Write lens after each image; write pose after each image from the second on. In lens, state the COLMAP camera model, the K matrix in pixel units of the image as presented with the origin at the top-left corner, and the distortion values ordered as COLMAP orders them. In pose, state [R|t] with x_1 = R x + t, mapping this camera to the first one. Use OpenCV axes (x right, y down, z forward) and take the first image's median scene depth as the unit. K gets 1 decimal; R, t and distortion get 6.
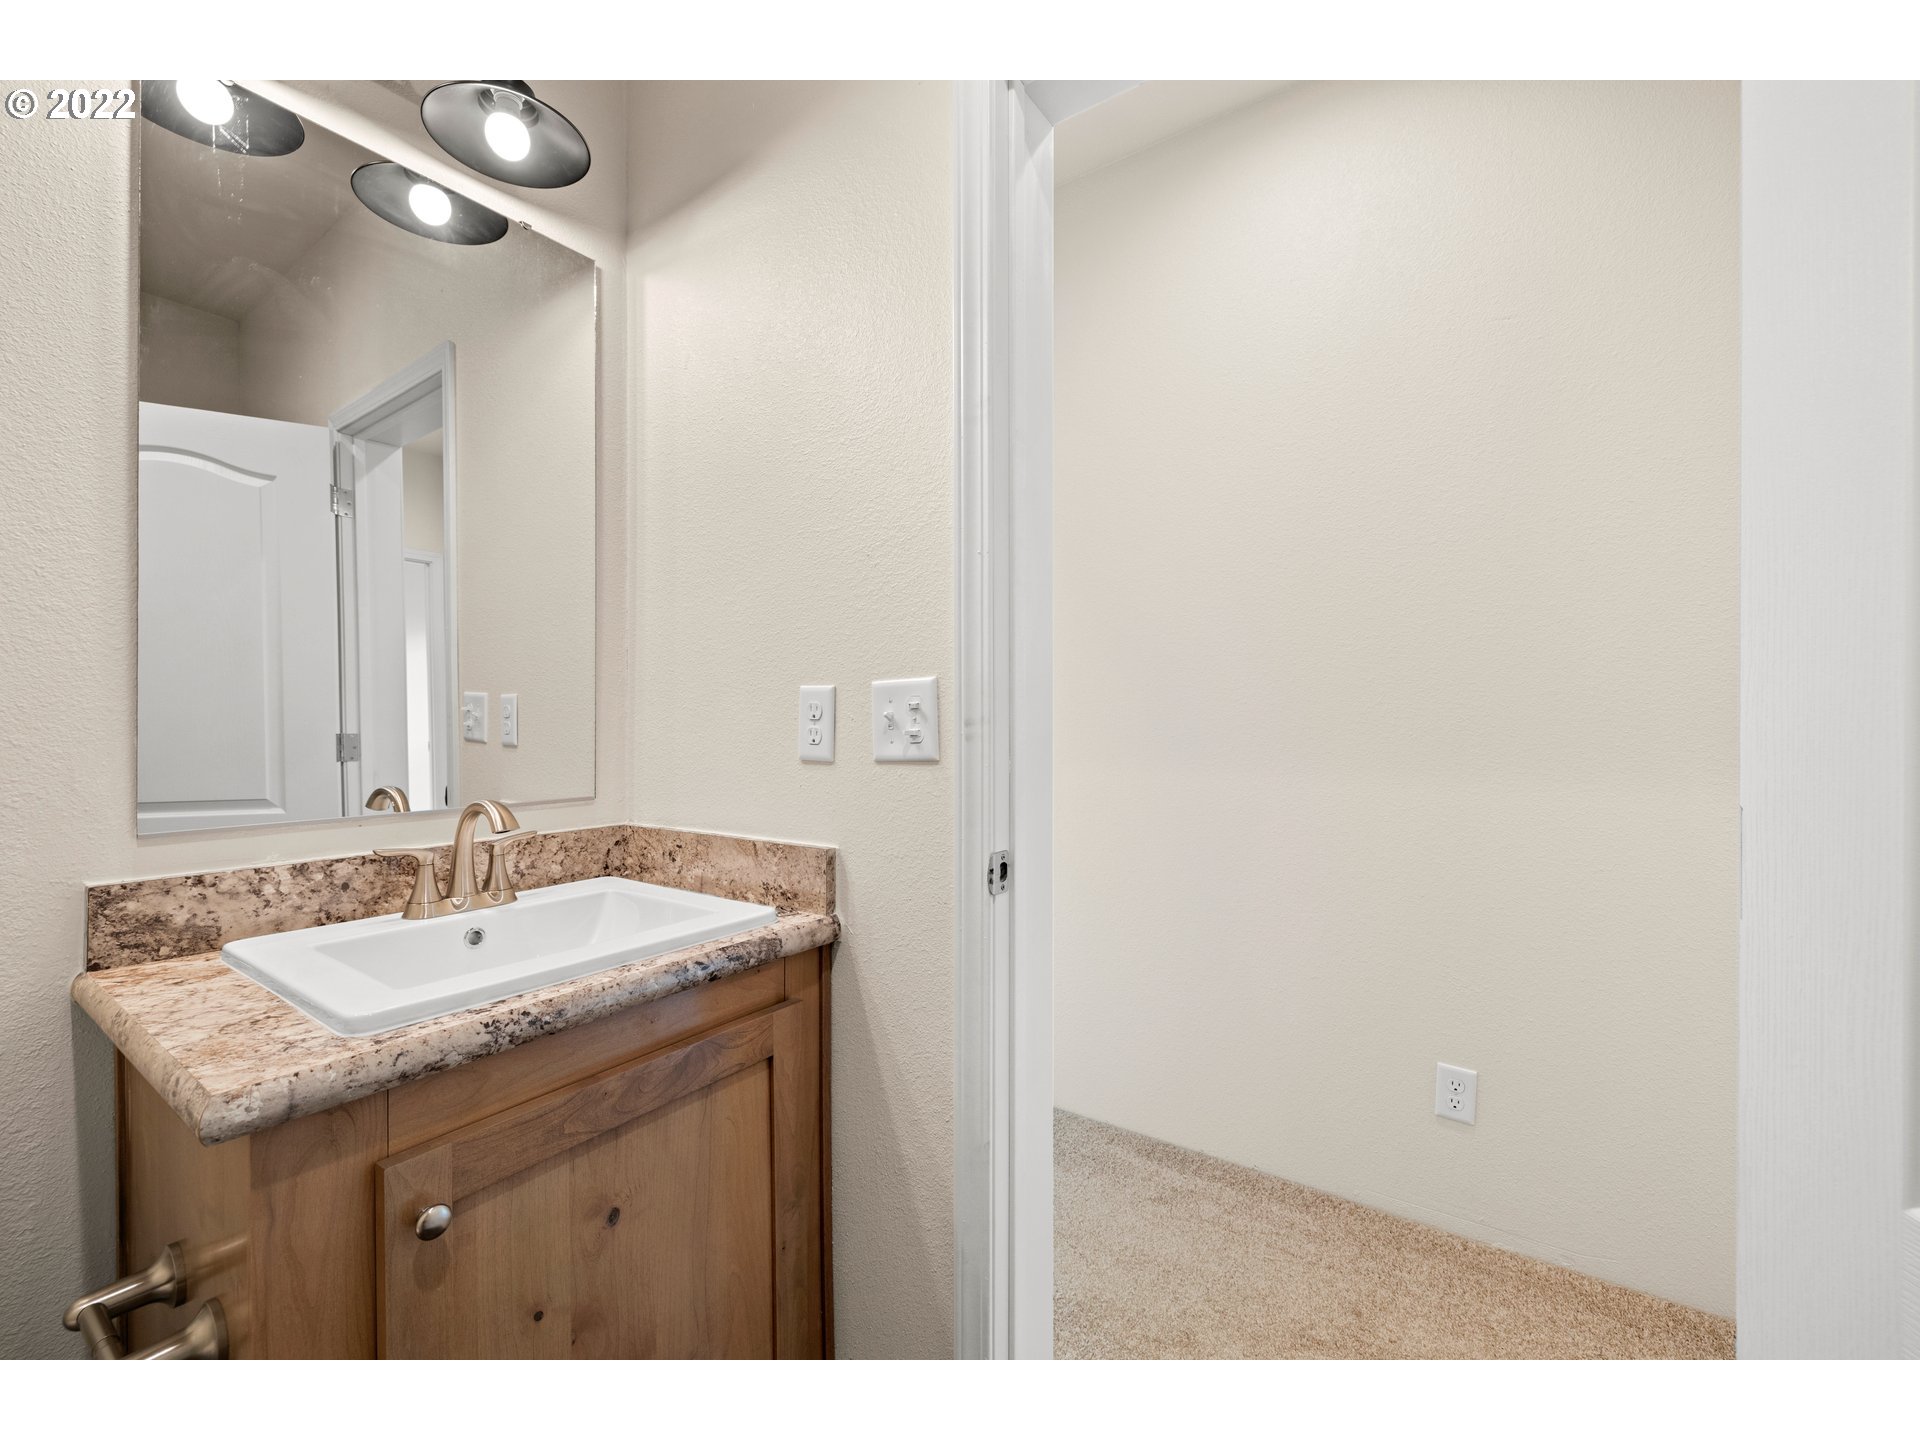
lens RADIAL K [[788.6, 0, 968.7], [0, 788.6, 727.8], [0, 0, 1]] dist [-0.011028, 0.000711]
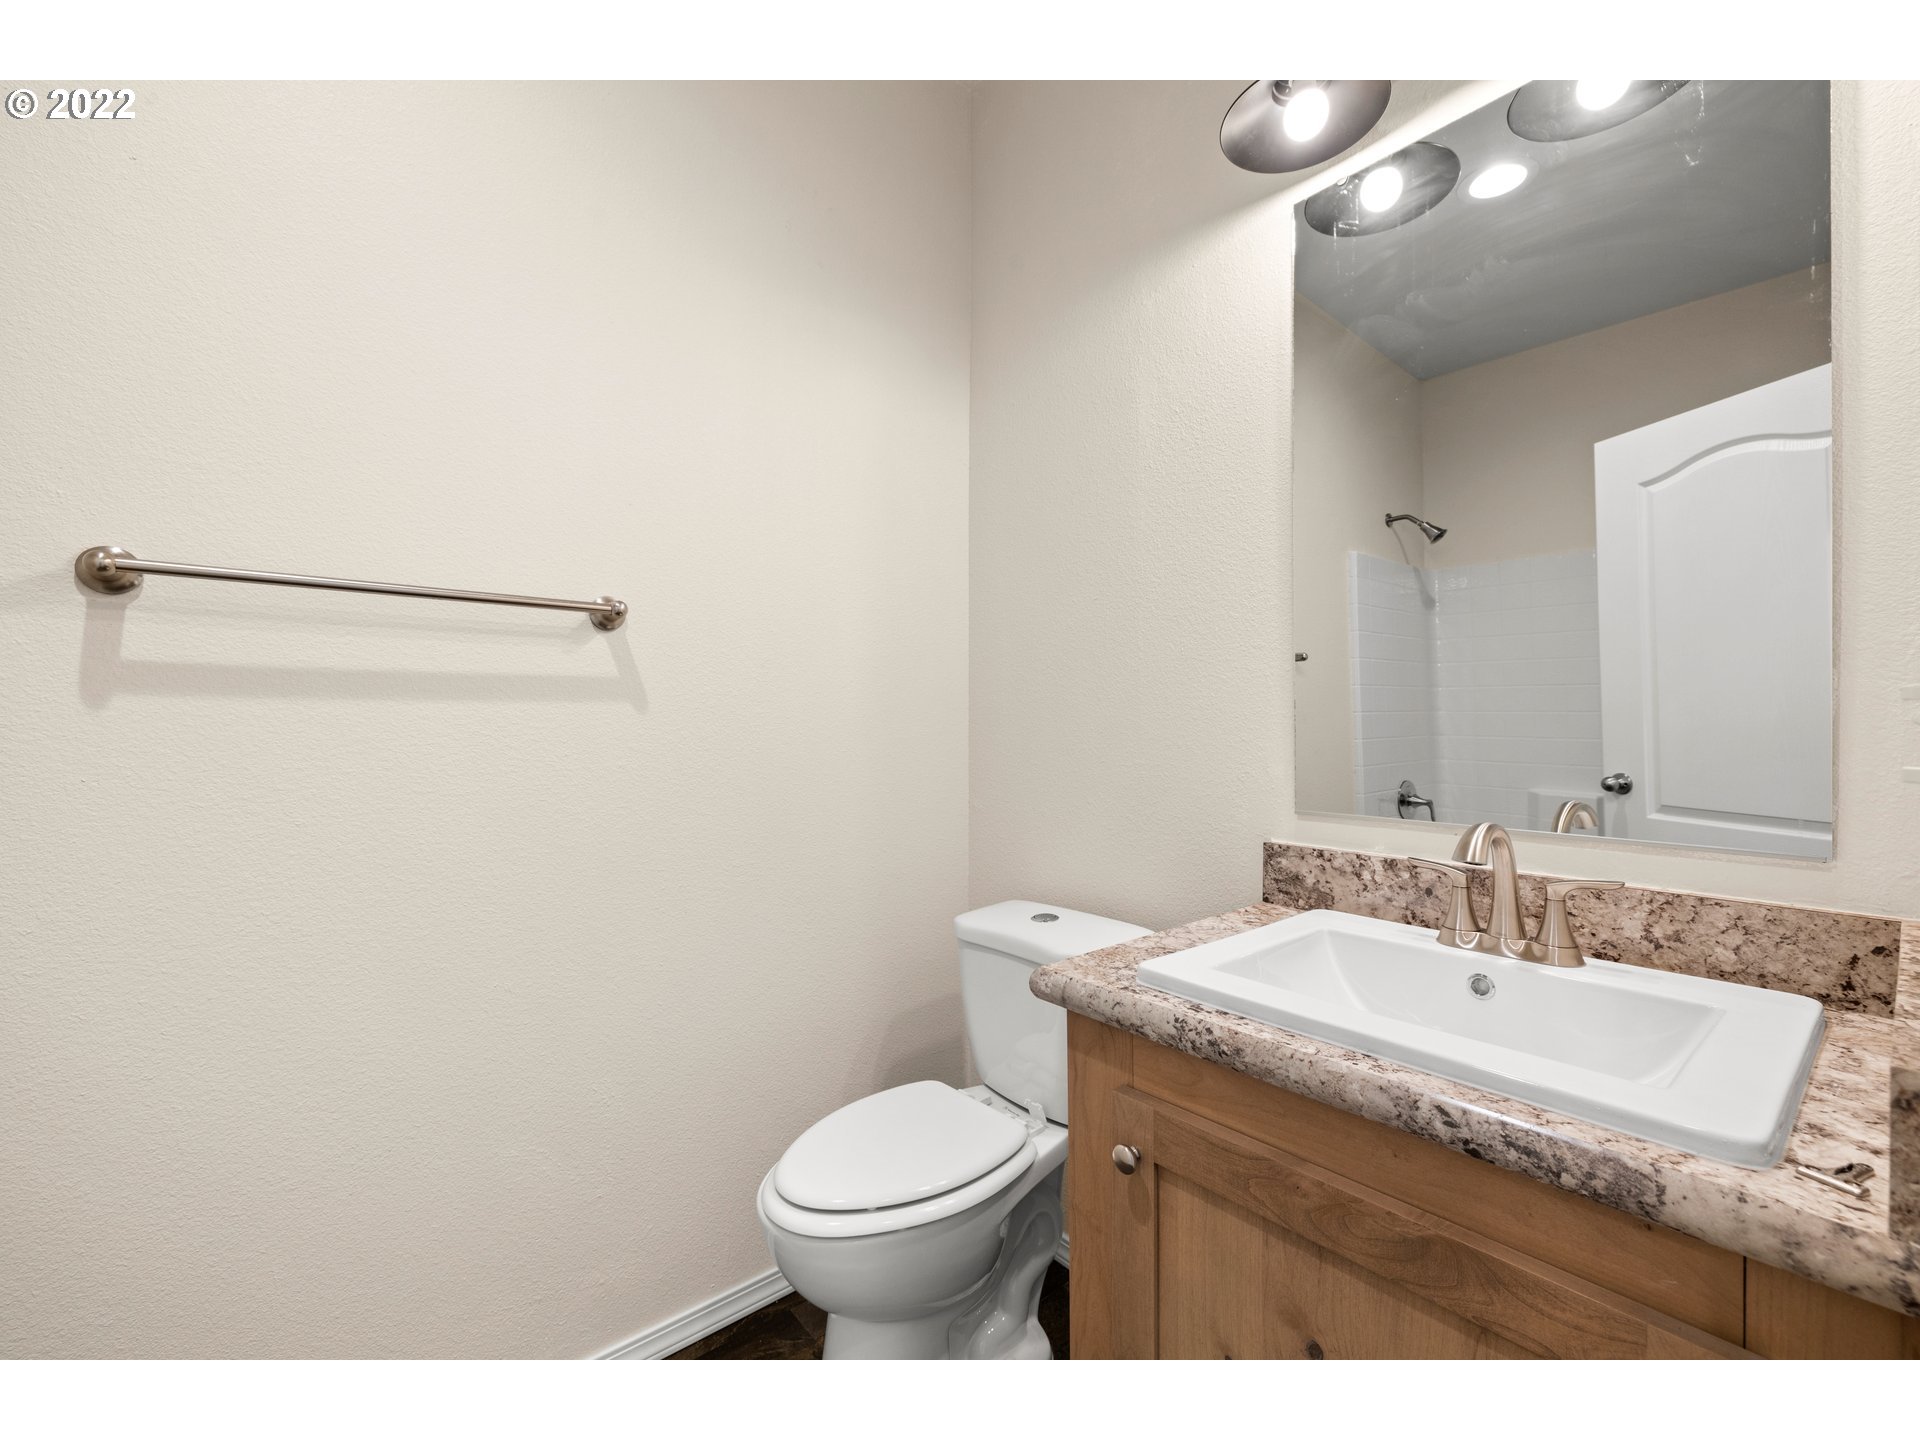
lens RADIAL K [[788.6, 0, 963.3], [0, 788.6, 717.1], [0, 0, 1]] dist [-0.011028, 0.000711]
pose [[-0.260029, -0.001510, -0.965600, 0.369679], [-0.009392, 0.999955, 0.000965, -0.017777], [0.965555, 0.009320, -0.260032, 0.777306]]
